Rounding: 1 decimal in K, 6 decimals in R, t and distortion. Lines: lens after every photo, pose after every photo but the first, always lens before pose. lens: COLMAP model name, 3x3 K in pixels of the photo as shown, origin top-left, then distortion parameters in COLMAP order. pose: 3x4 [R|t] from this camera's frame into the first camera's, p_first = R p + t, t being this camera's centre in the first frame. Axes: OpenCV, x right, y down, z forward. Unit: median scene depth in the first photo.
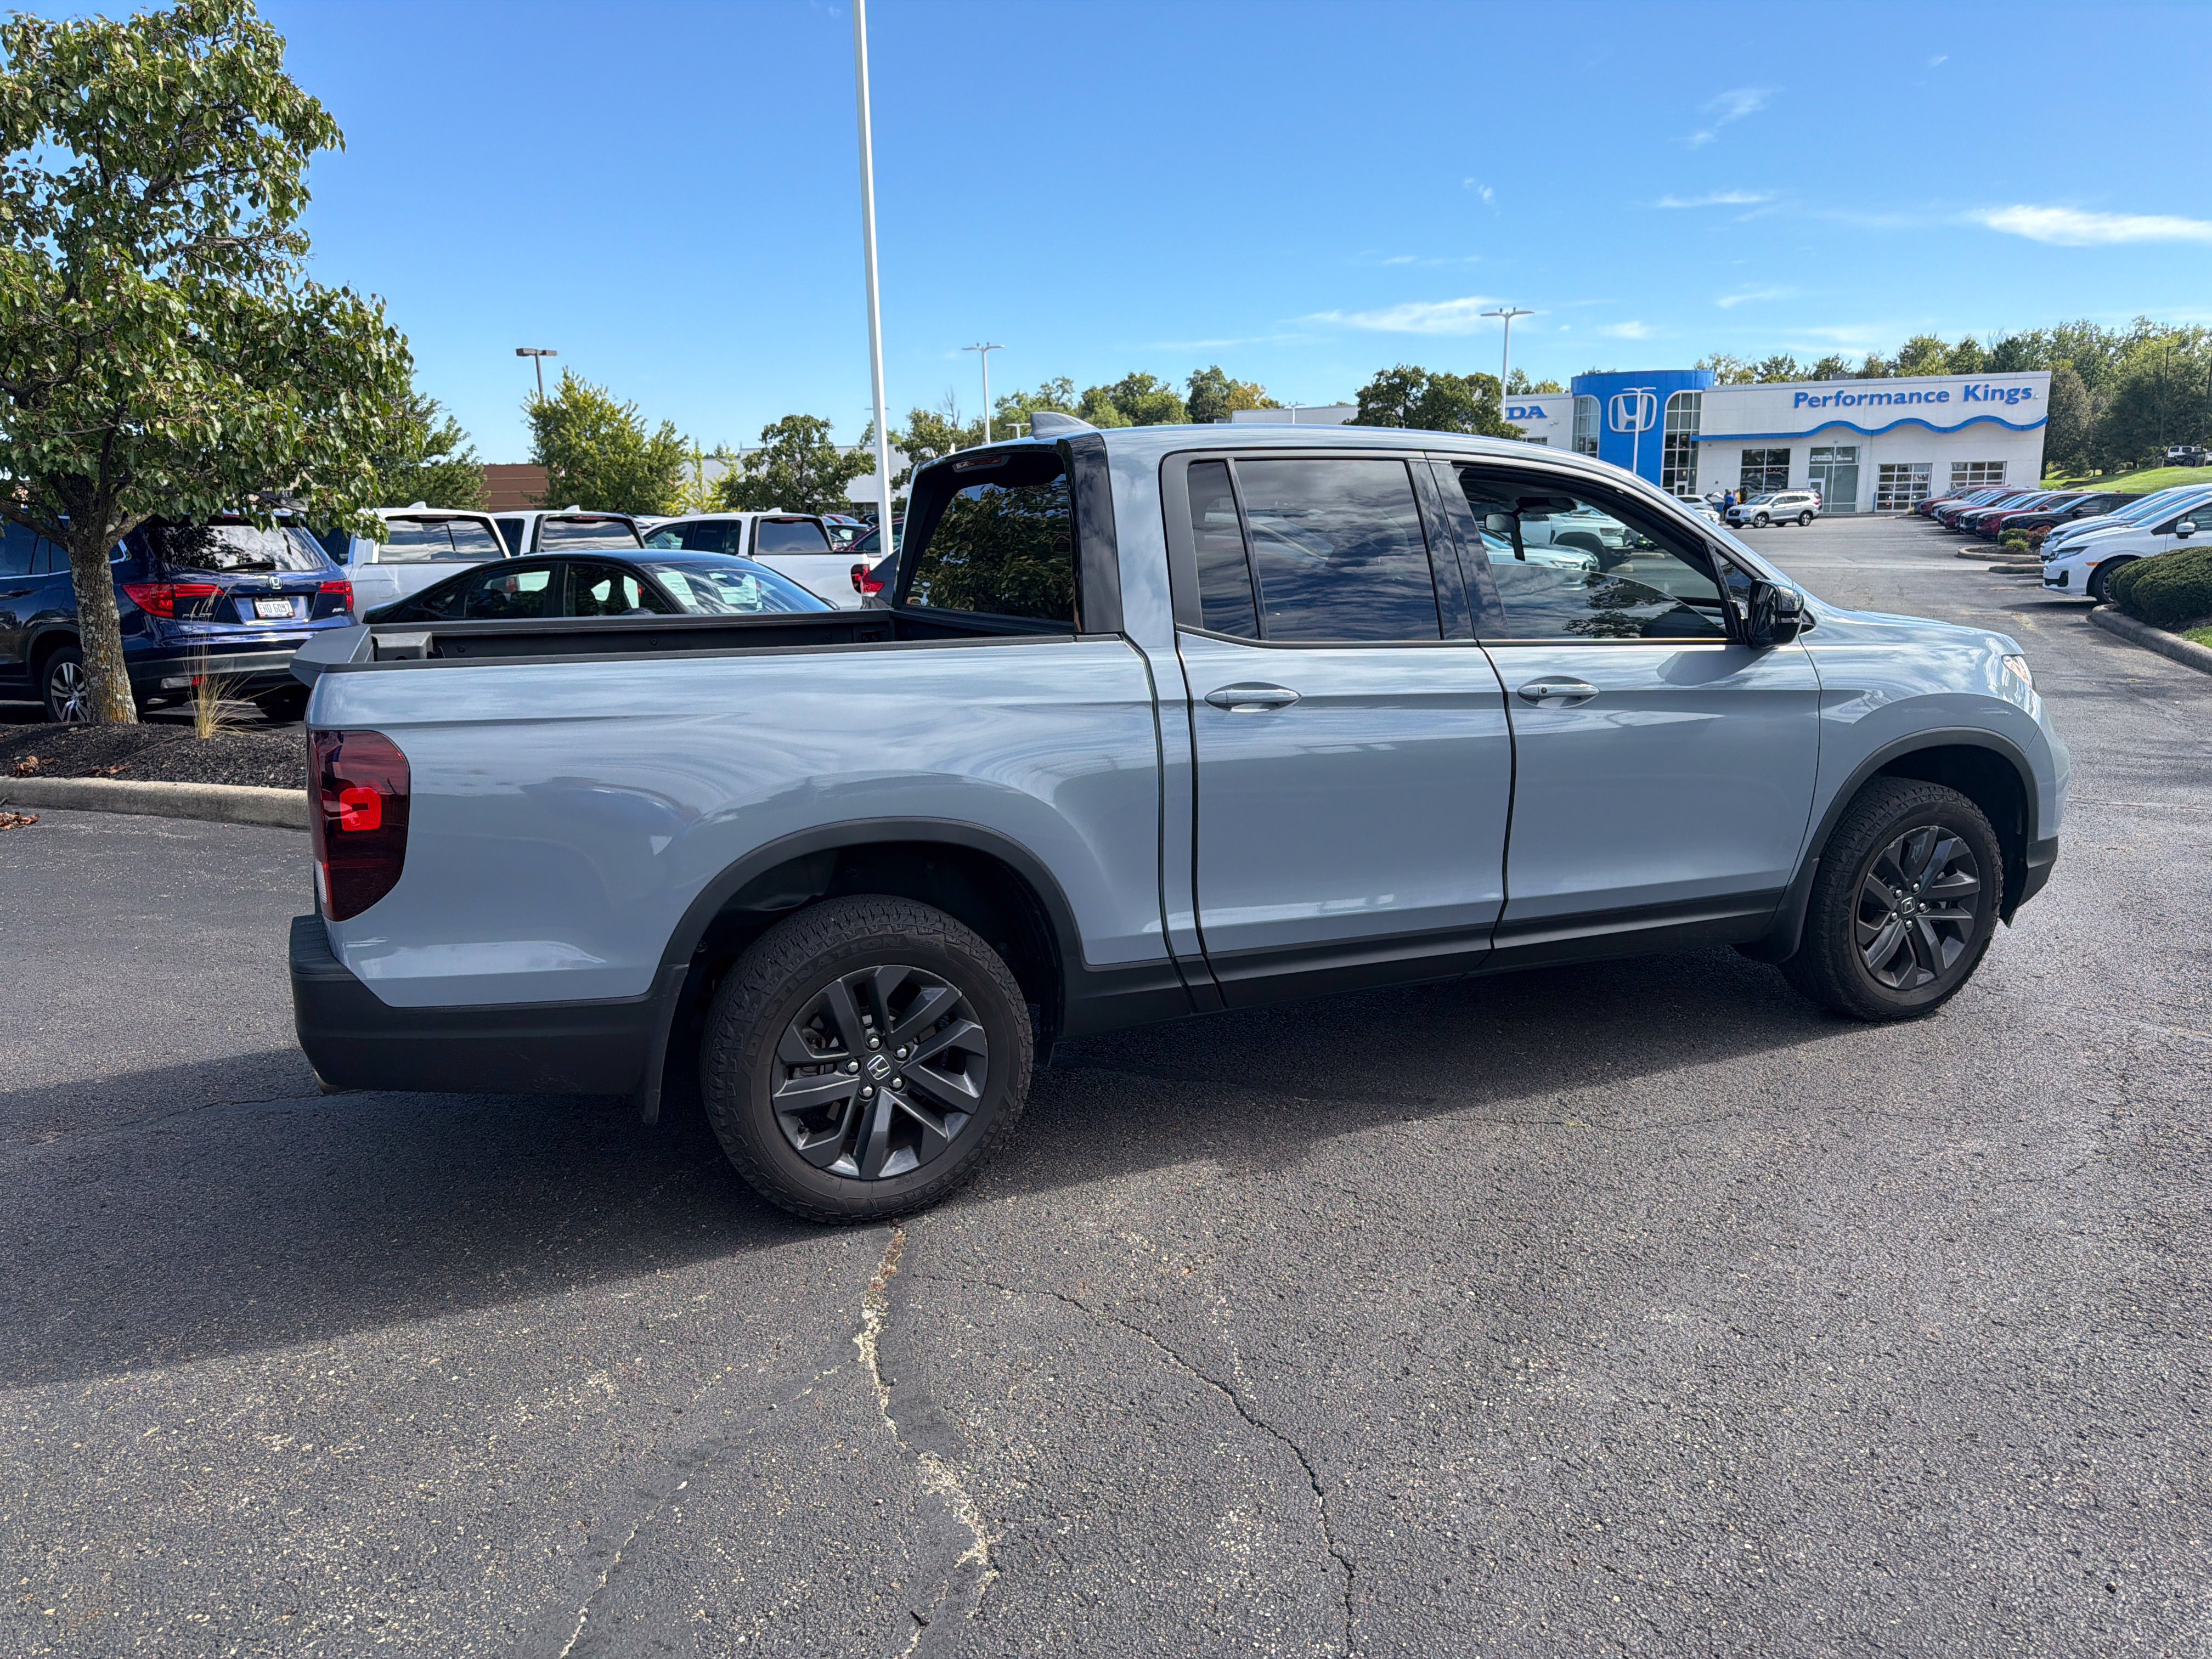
lens RADIAL K [[1560.7, 0, 1089.6], [0, 1560.7, 835.5], [0, 0, 1]] dist [0.052343, -0.072647]
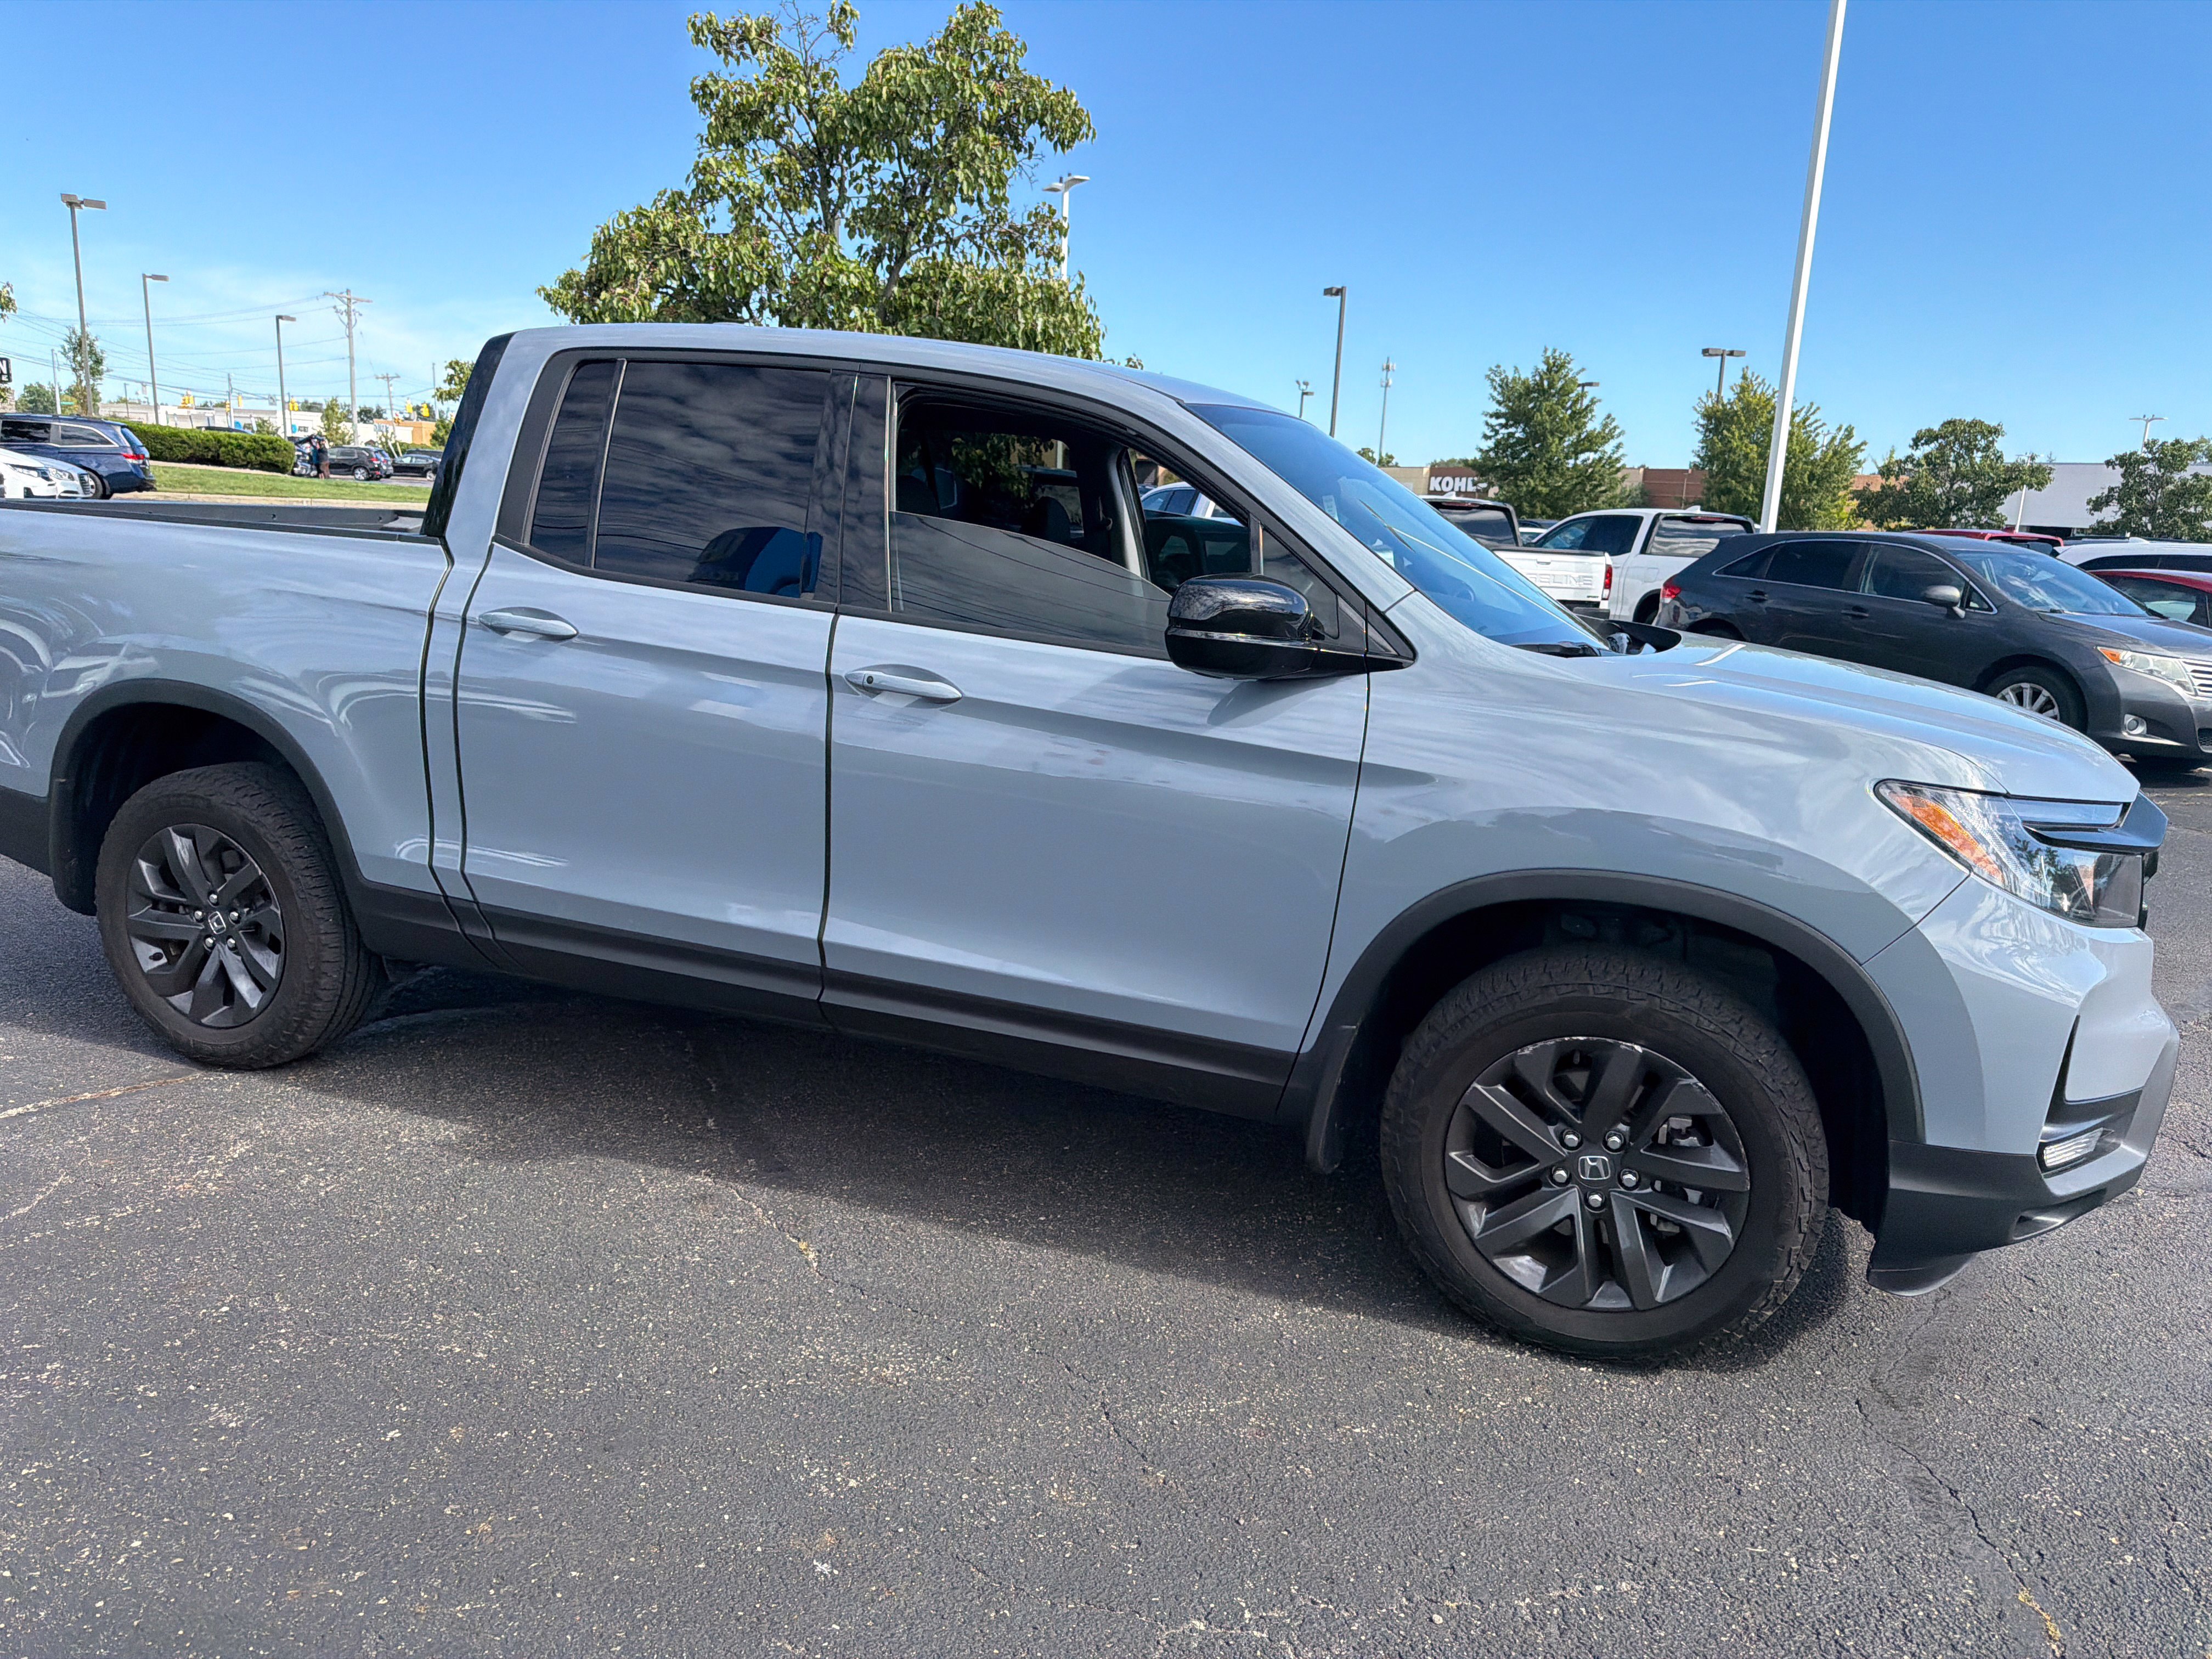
lens RADIAL K [[1560.7, 0, 1089.6], [0, 1560.7, 835.5], [0, 0, 1]] dist [0.052343, -0.072647]
pose [[0.731736, 0.200070, -0.651563, 0.796605], [-0.202457, 0.976603, 0.072508, -0.086528], [0.650825, 0.078856, 0.755121, 0.463521]]
